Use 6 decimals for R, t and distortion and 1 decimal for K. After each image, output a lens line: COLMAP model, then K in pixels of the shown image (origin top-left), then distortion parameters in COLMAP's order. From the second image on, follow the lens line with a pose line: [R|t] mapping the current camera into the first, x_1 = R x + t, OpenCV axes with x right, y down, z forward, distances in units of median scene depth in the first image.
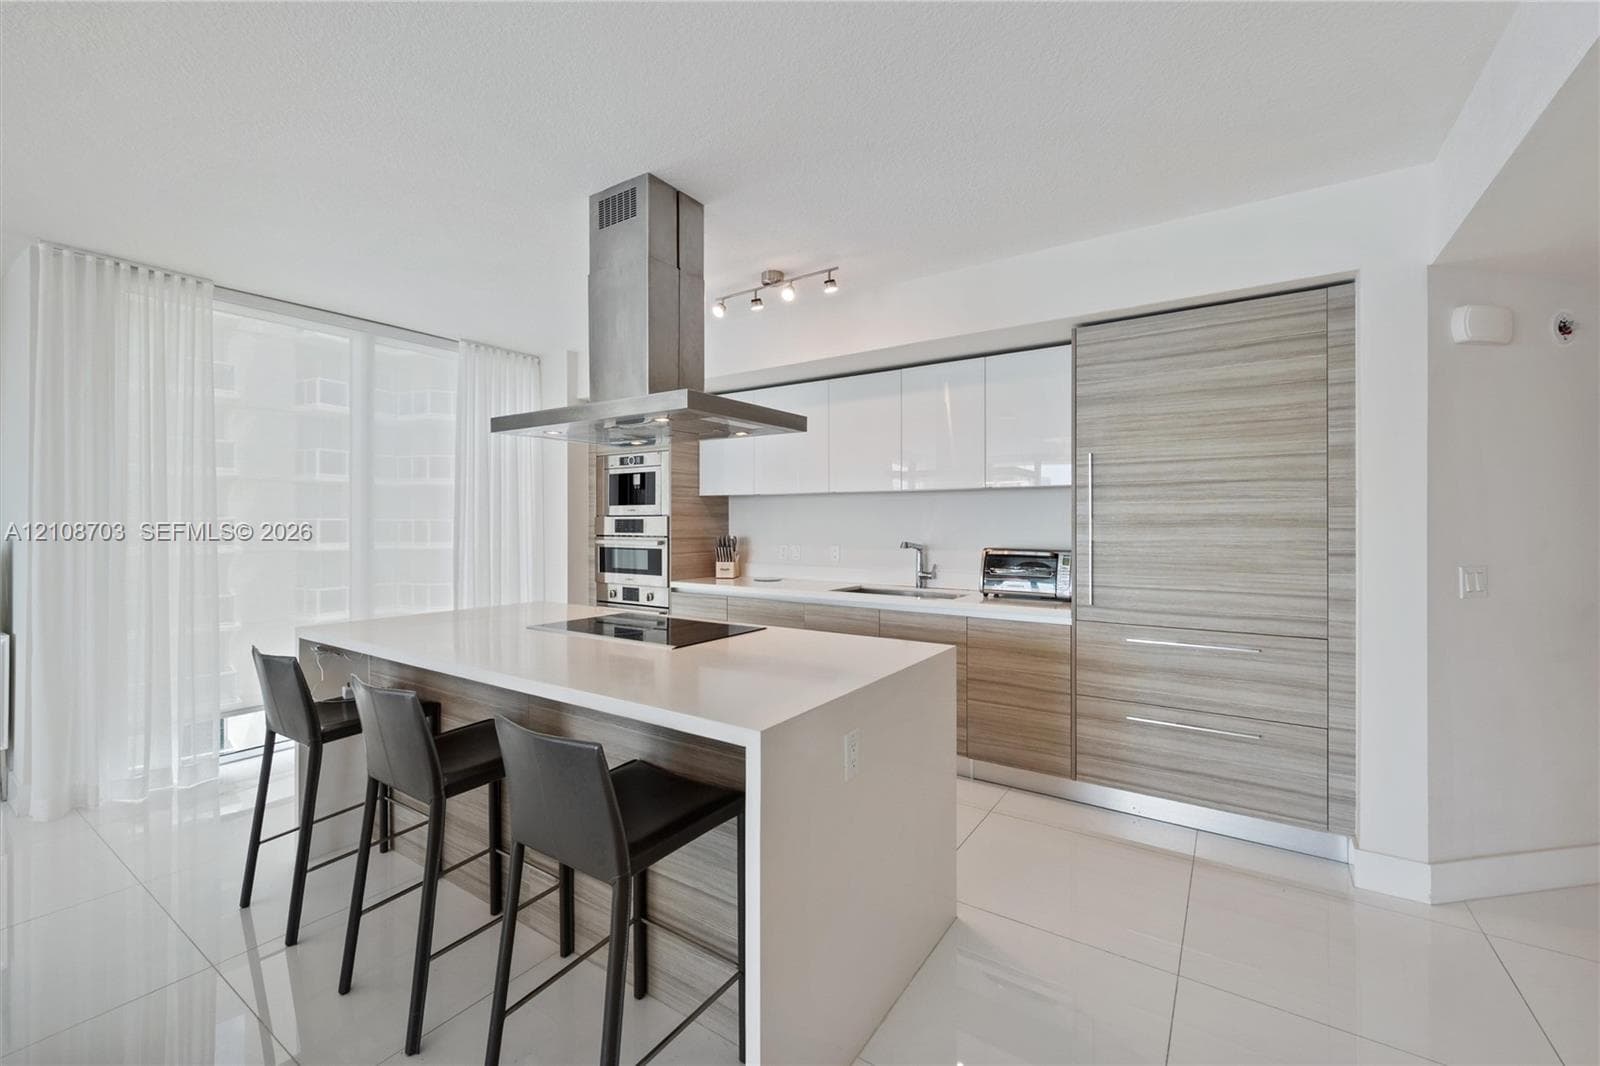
lens RADIAL K [[649.7, 0, 802.6], [0, 649.7, 541.7], [0, 0, 1]] dist [0.001444, 0.000147]
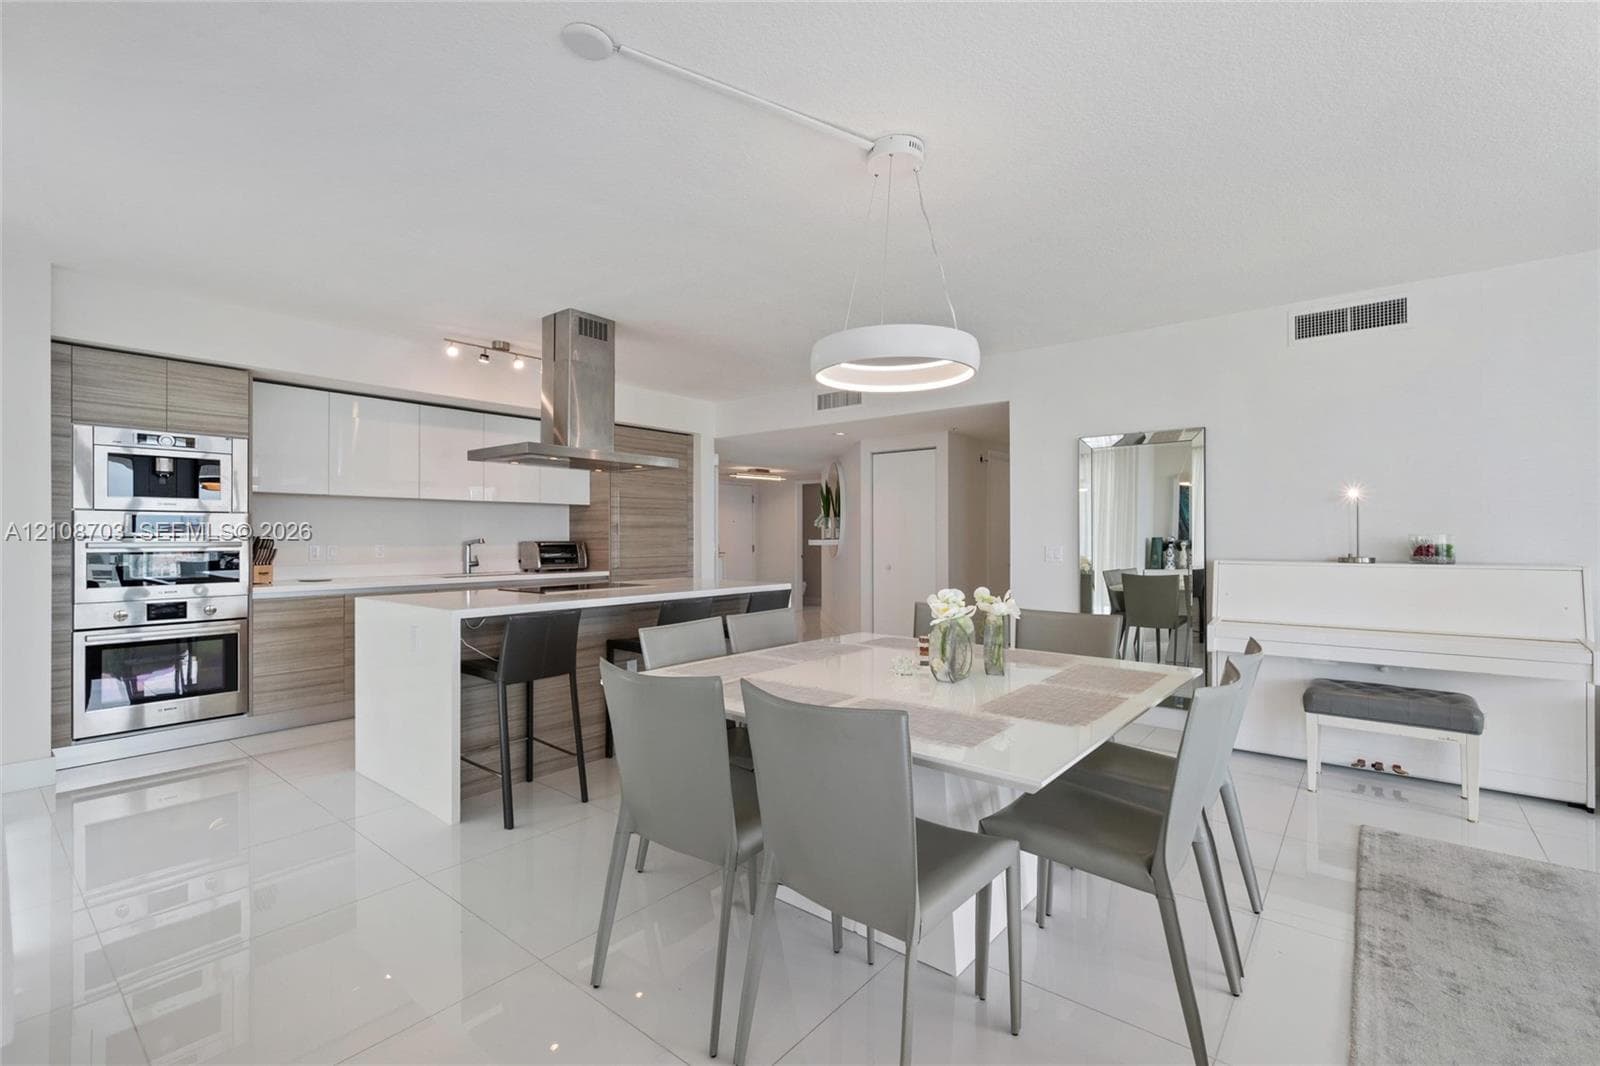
lens RADIAL K [[649.7, 0, 802.6], [0, 649.7, 541.7], [0, 0, 1]] dist [0.001444, 0.000147]
pose [[0.105803, -0.006178, 0.994368, -1.639219], [0.035496, 0.999367, 0.002432, 0.038748], [-0.993753, 0.035038, 0.105956, 0.270126]]
